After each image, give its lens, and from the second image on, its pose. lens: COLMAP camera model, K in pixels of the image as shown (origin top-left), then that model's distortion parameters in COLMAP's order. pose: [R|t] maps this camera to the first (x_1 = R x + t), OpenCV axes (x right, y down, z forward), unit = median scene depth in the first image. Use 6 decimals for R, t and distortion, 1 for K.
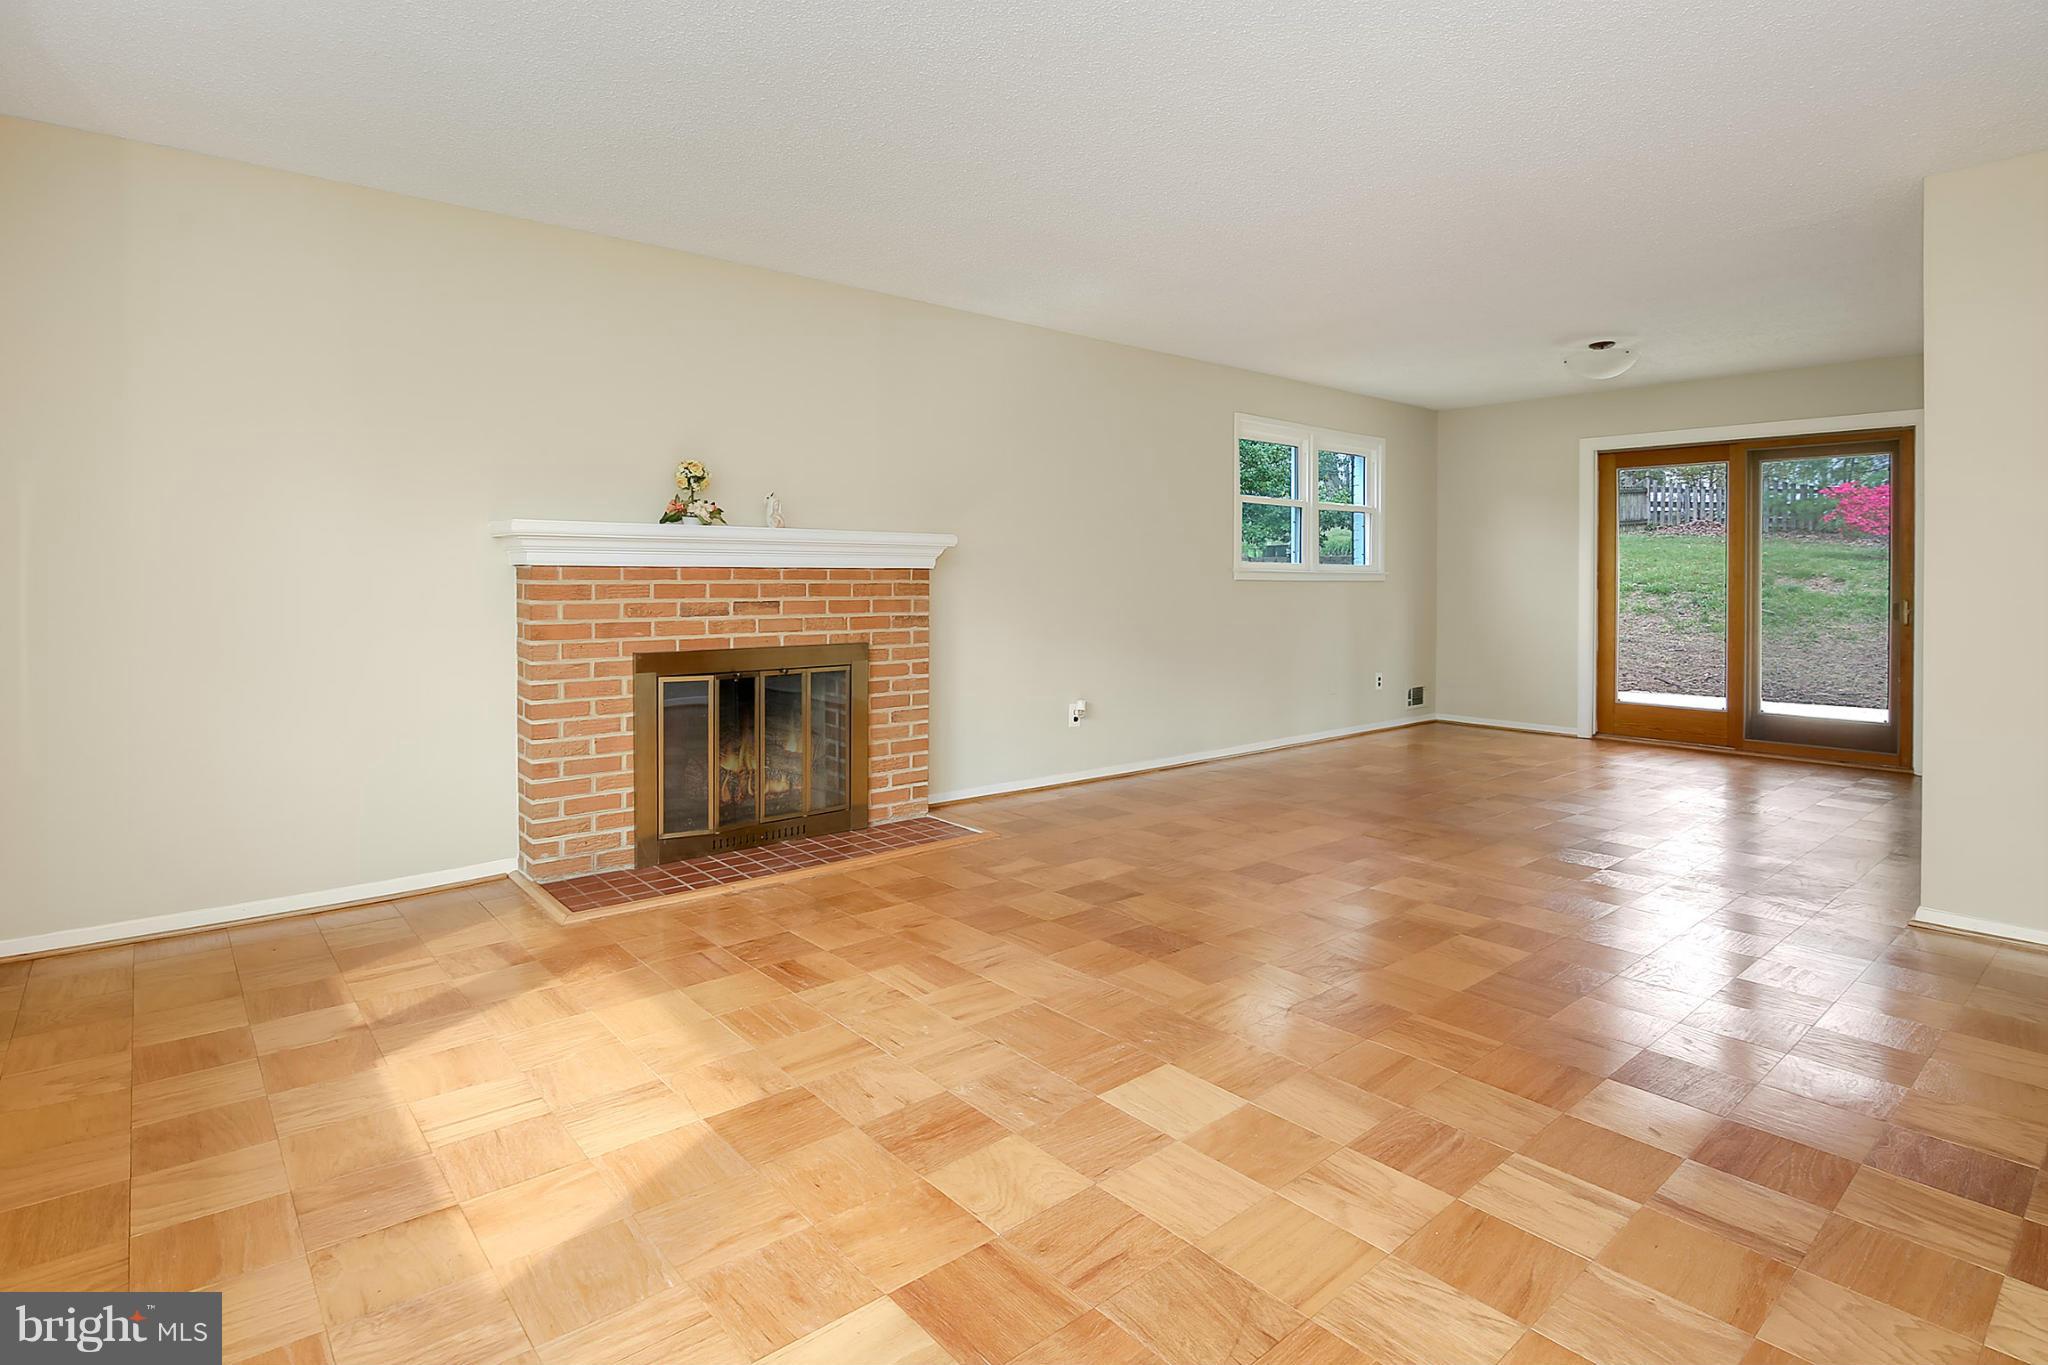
lens RADIAL K [[1044.9, 0, 1011.2], [0, 1044.9, 580.6], [0, 0, 1]] dist [-0.019872, -0.000330]
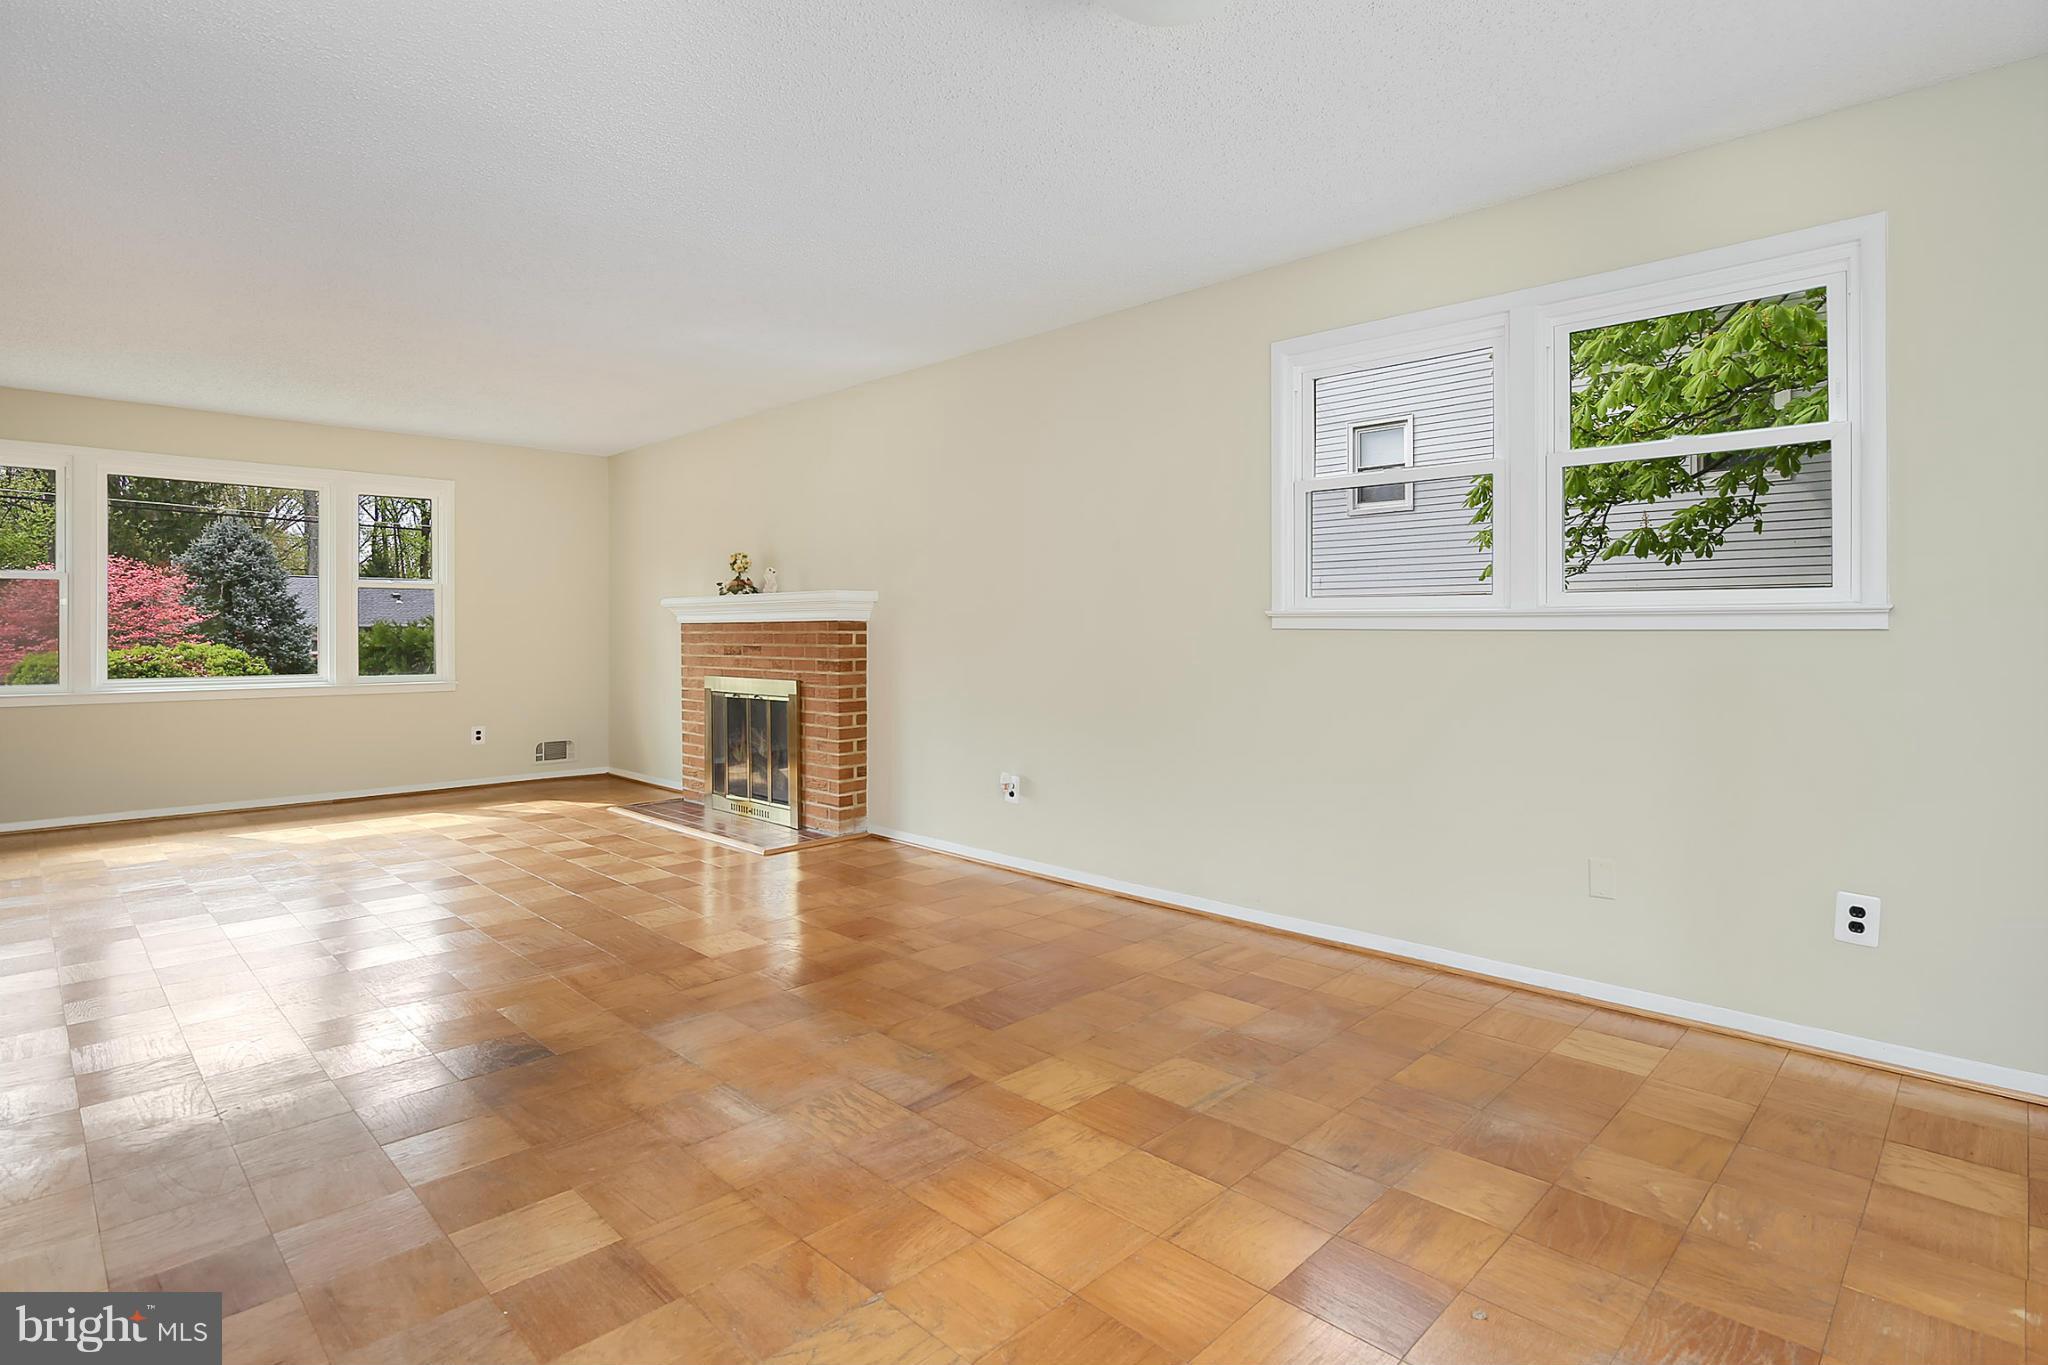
lens RADIAL K [[1029.6, 0, 1022.1], [0, 1029.6, 630.1], [0, 0, 1]] dist [-0.018762, -0.000228]
pose [[0.090221, -0.005238, -0.995908, 1.099462], [-0.001962, 0.999983, -0.005437, 0.004817], [0.995920, 0.002444, 0.090210, 1.143837]]
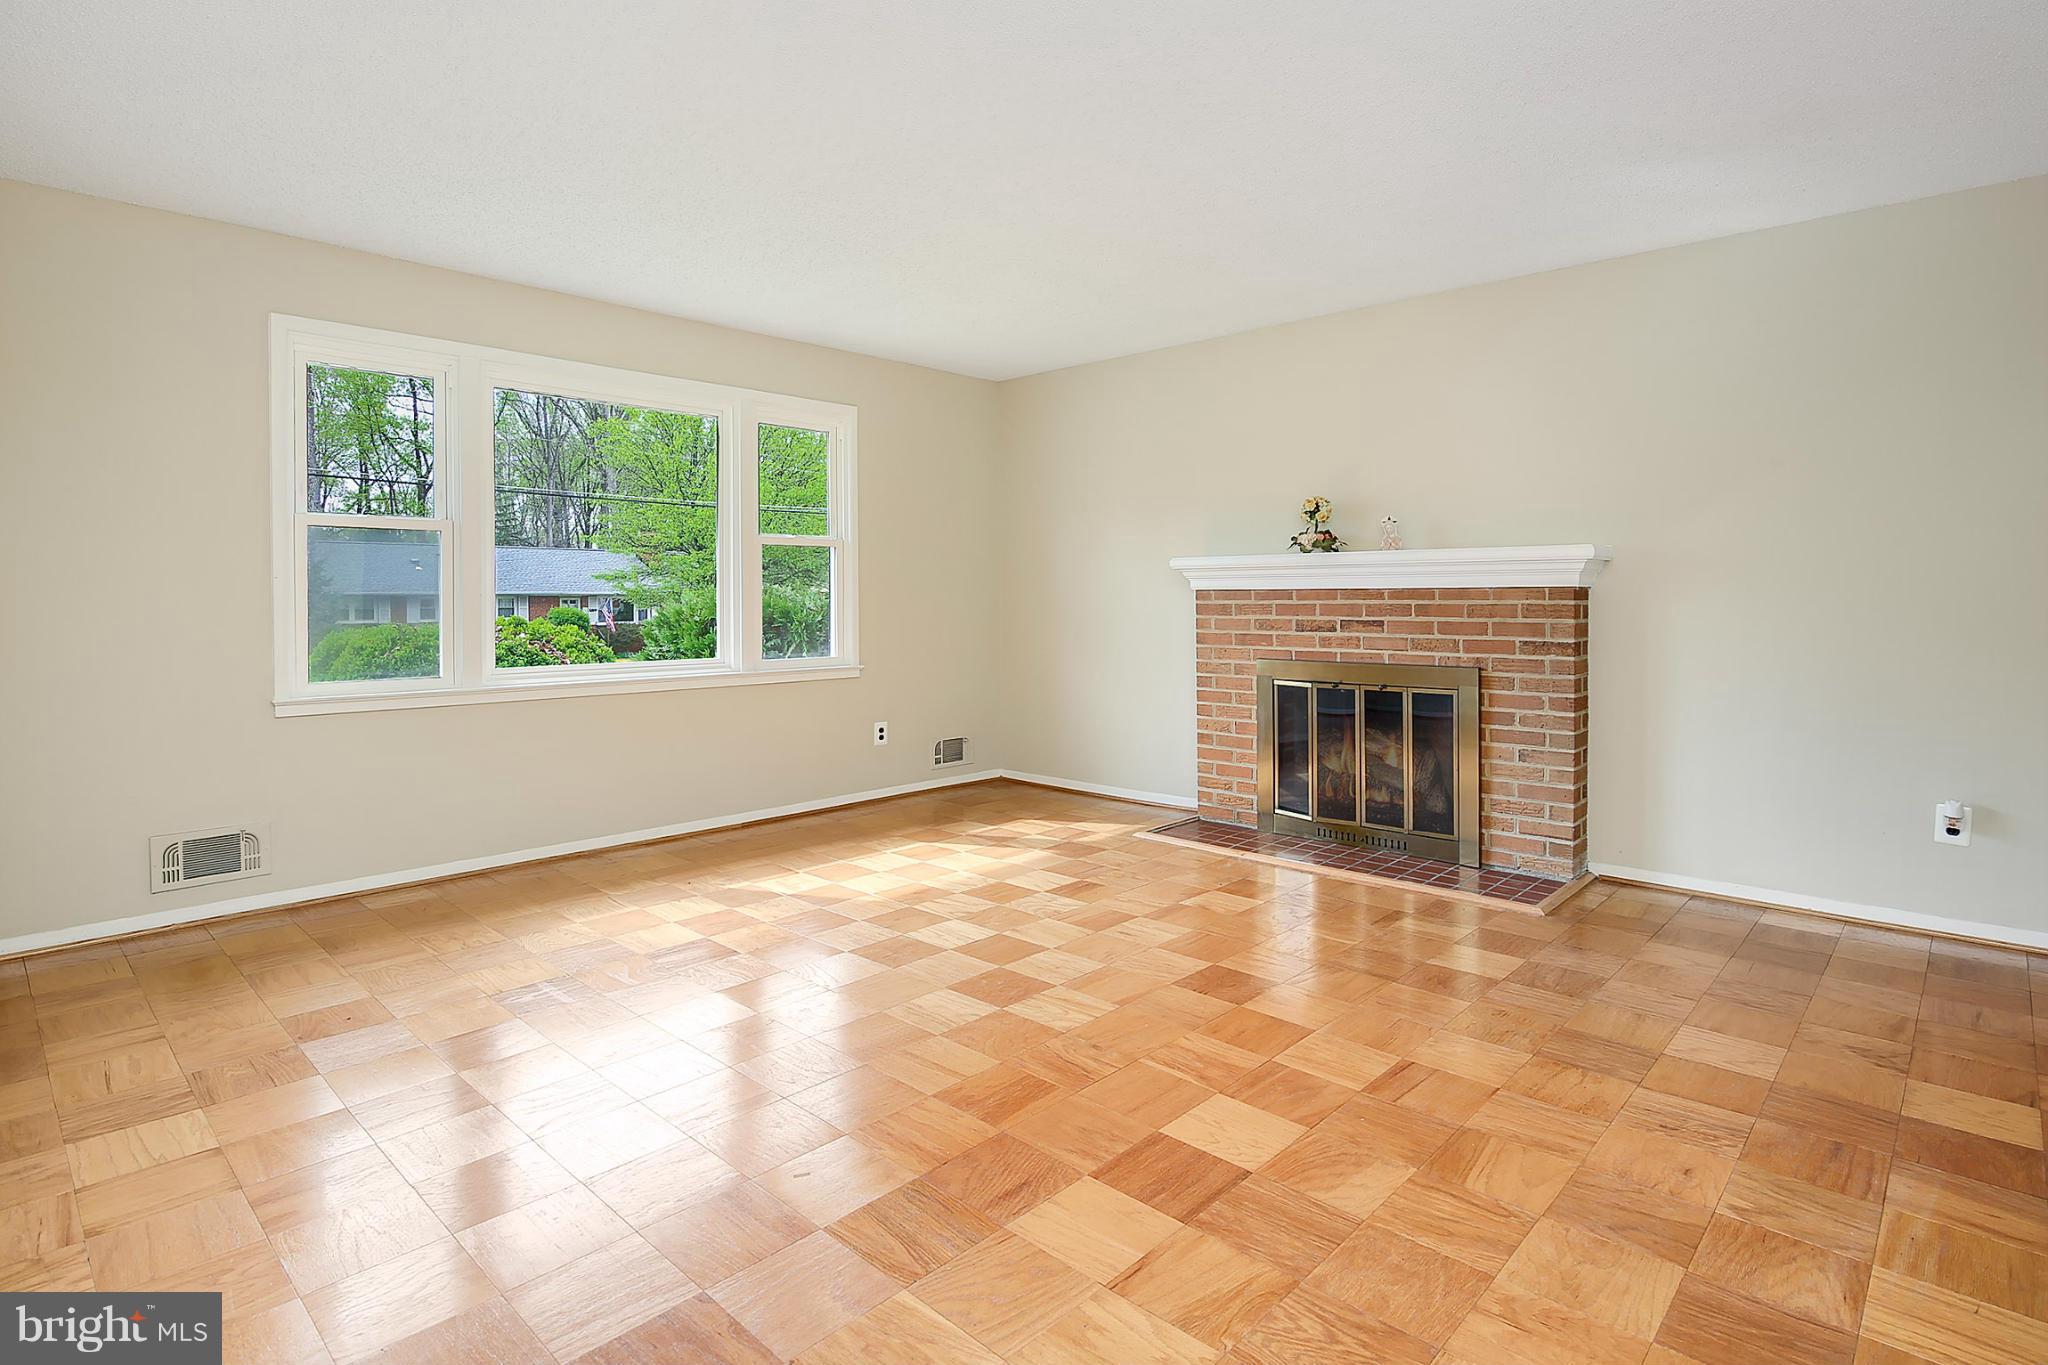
lens RADIAL K [[1039.3, 0, 1029.2], [0, 1039.3, 604.1], [0, 0, 1]] dist [-0.015386, -0.001110]
pose [[0.114655, 0.001878, -0.993404, 0.720240], [-0.001344, 0.999998, 0.001735, 0.001757], [0.993404, 0.001136, 0.114657, 0.493704]]
